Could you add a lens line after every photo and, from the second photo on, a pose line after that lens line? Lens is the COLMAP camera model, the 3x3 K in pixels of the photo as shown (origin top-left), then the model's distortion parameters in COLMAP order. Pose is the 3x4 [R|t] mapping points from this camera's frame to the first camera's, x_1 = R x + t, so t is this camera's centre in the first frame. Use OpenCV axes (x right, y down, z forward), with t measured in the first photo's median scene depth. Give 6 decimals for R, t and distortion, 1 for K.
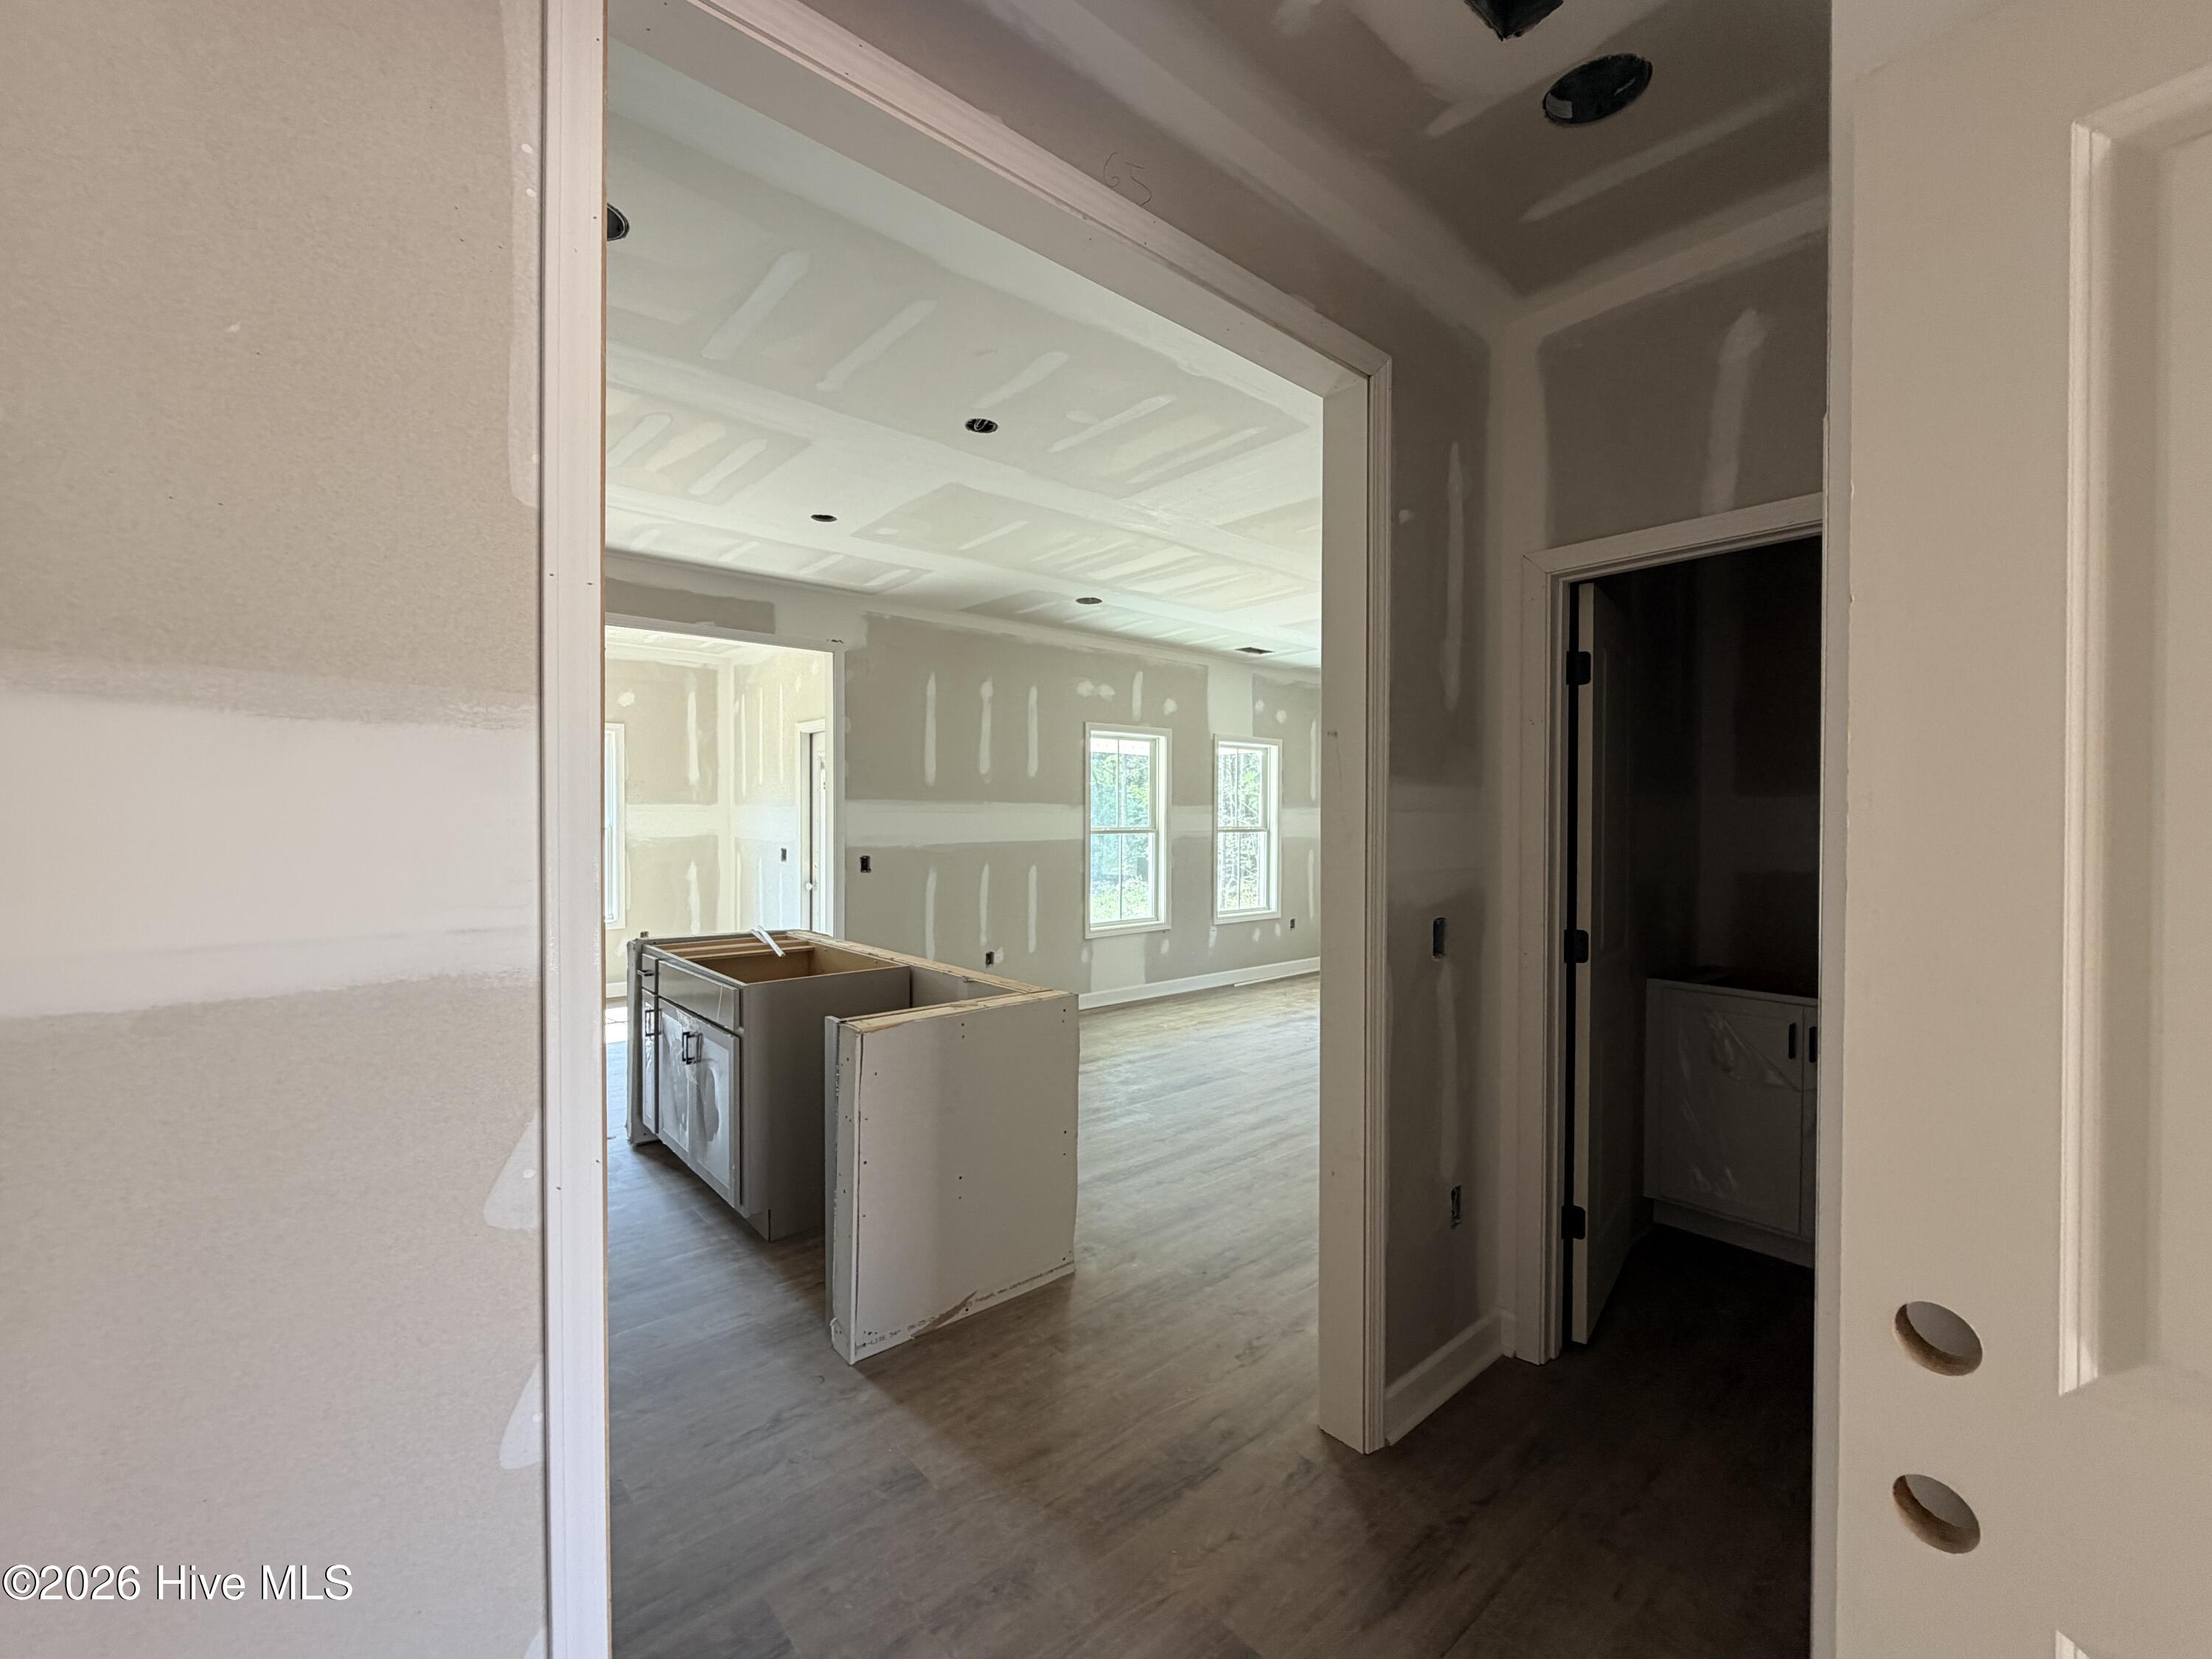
lens RADIAL K [[912.7, 0, 1111.5], [0, 912.7, 823.2], [0, 0, 1]] dist [0.002473, 0.000460]
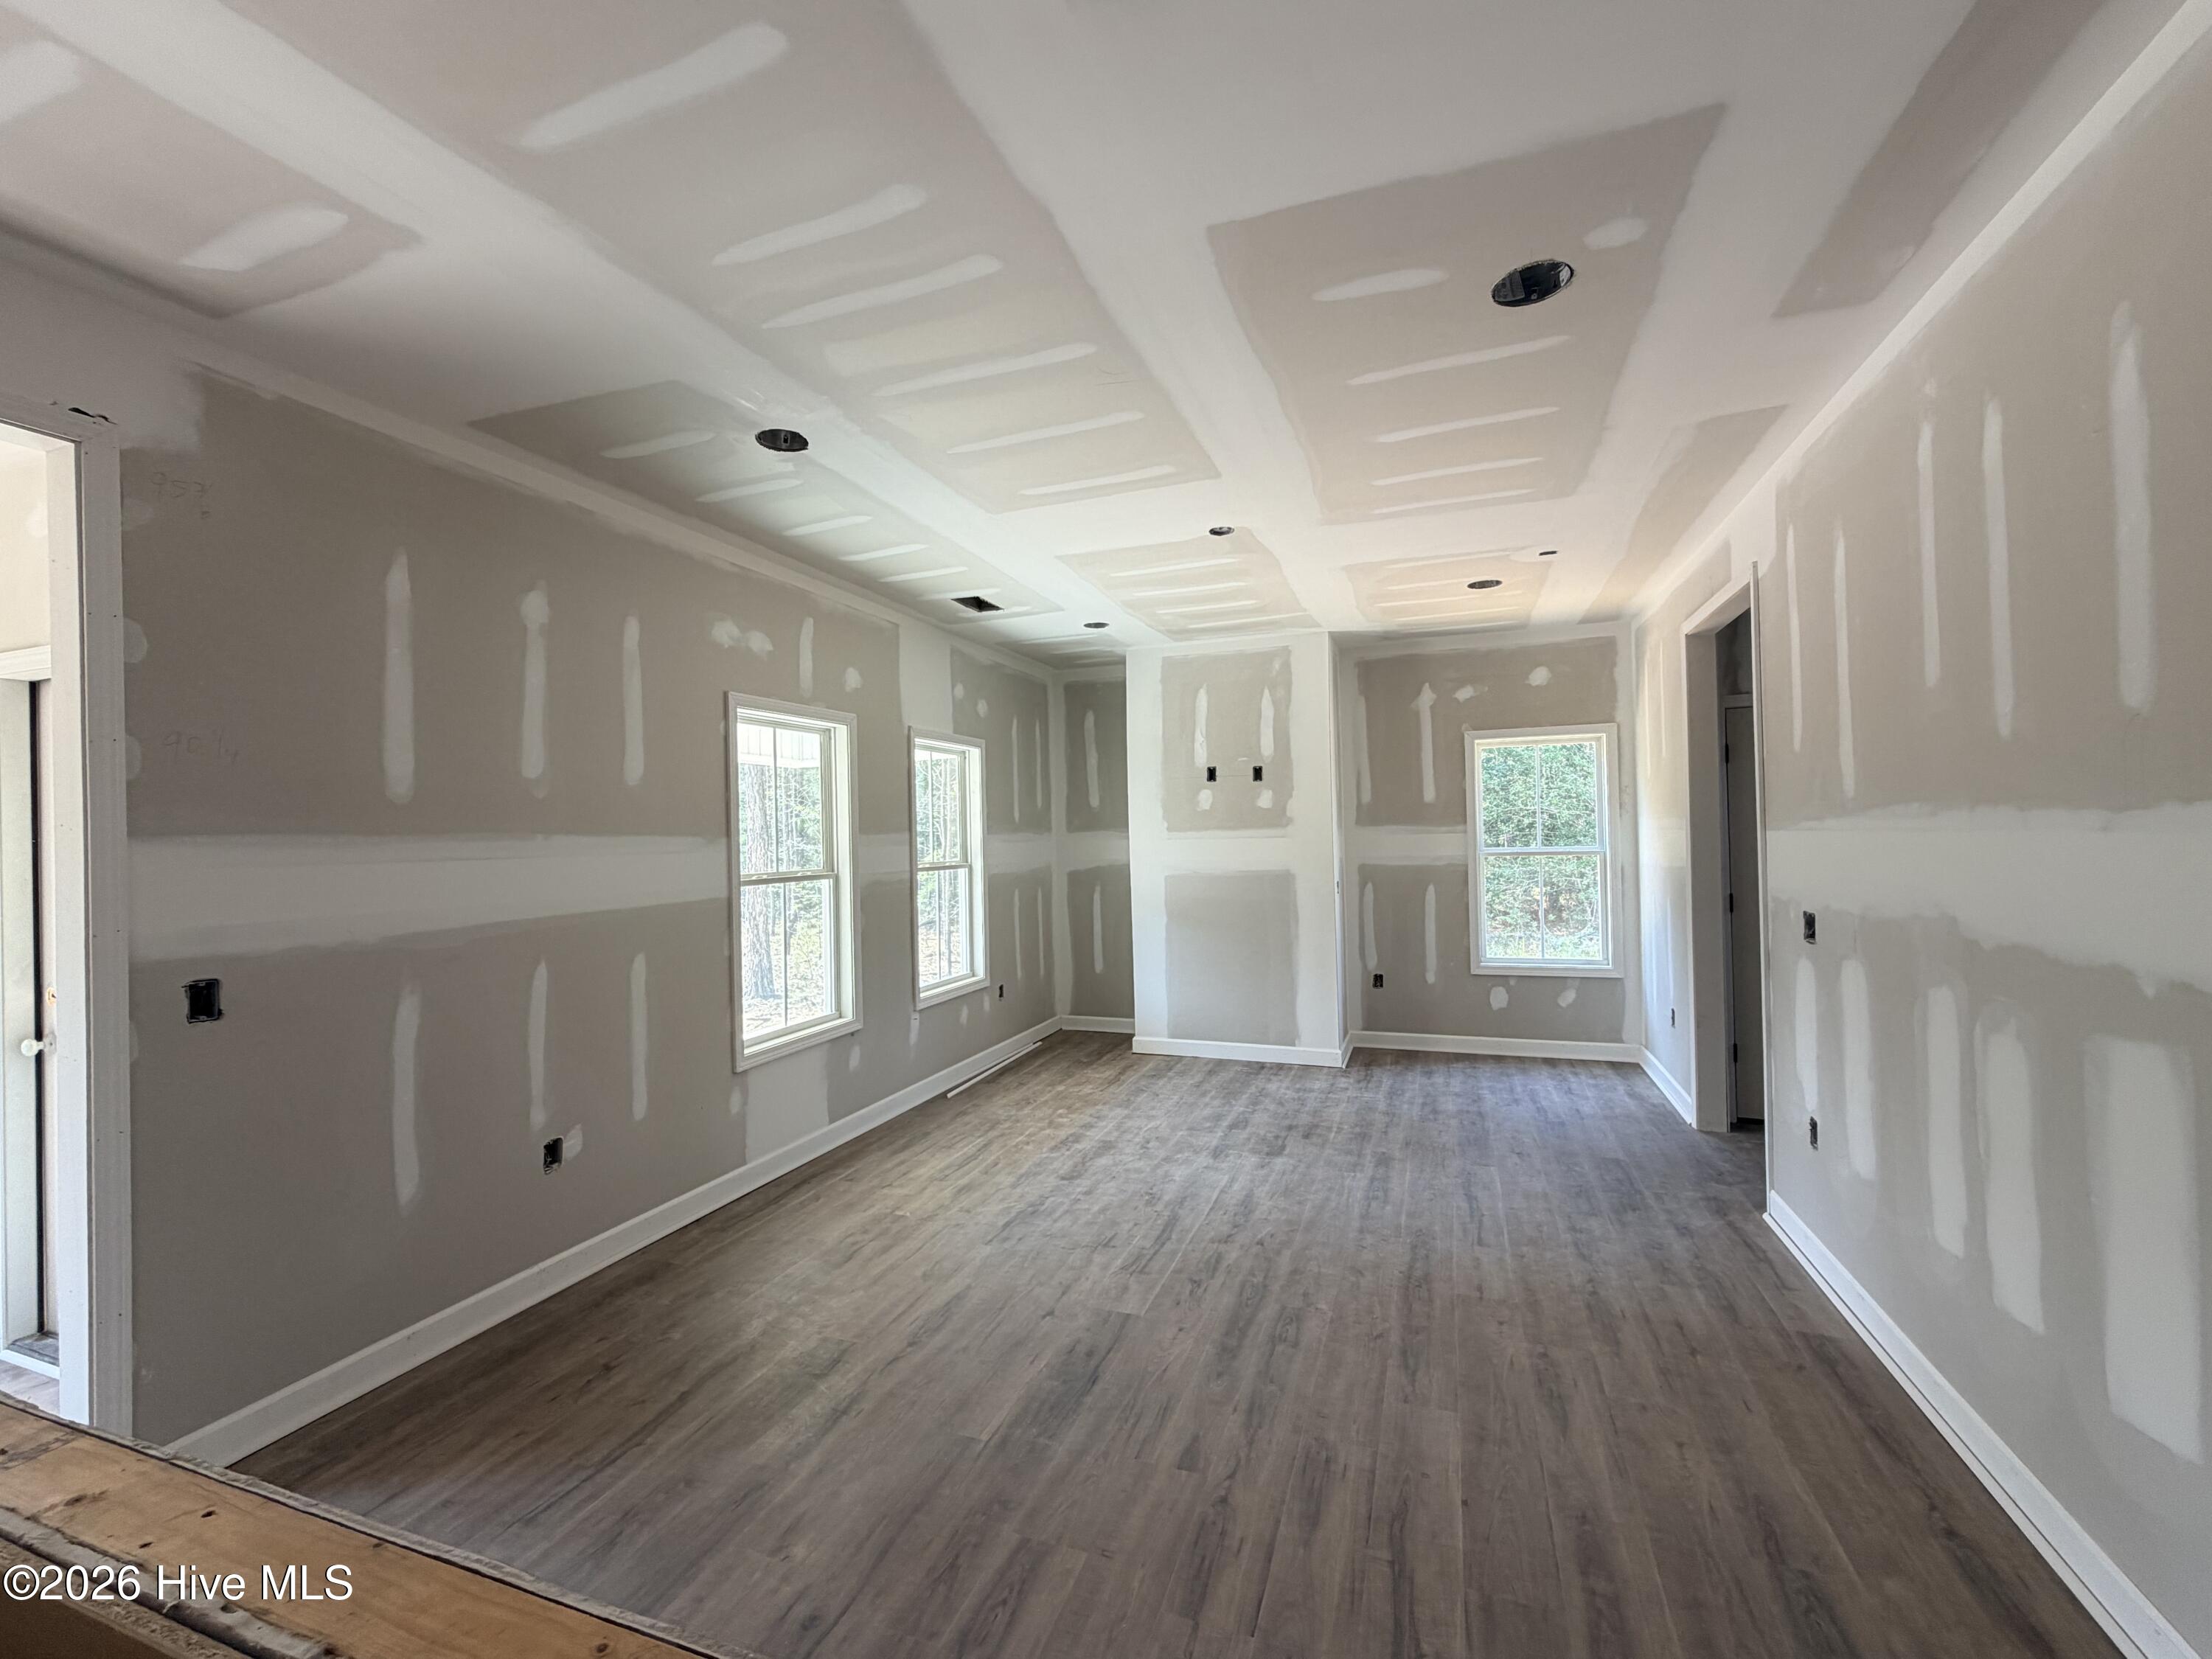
lens RADIAL K [[912.7, 0, 1097.8], [0, 912.7, 829.9], [0, 0, 1]] dist [0.002473, 0.000460]
pose [[0.880879, -0.019057, 0.472957, -0.096063], [0.028151, 0.999530, -0.012156, -0.010753], [-0.472503, 0.024023, 0.881001, 0.389205]]
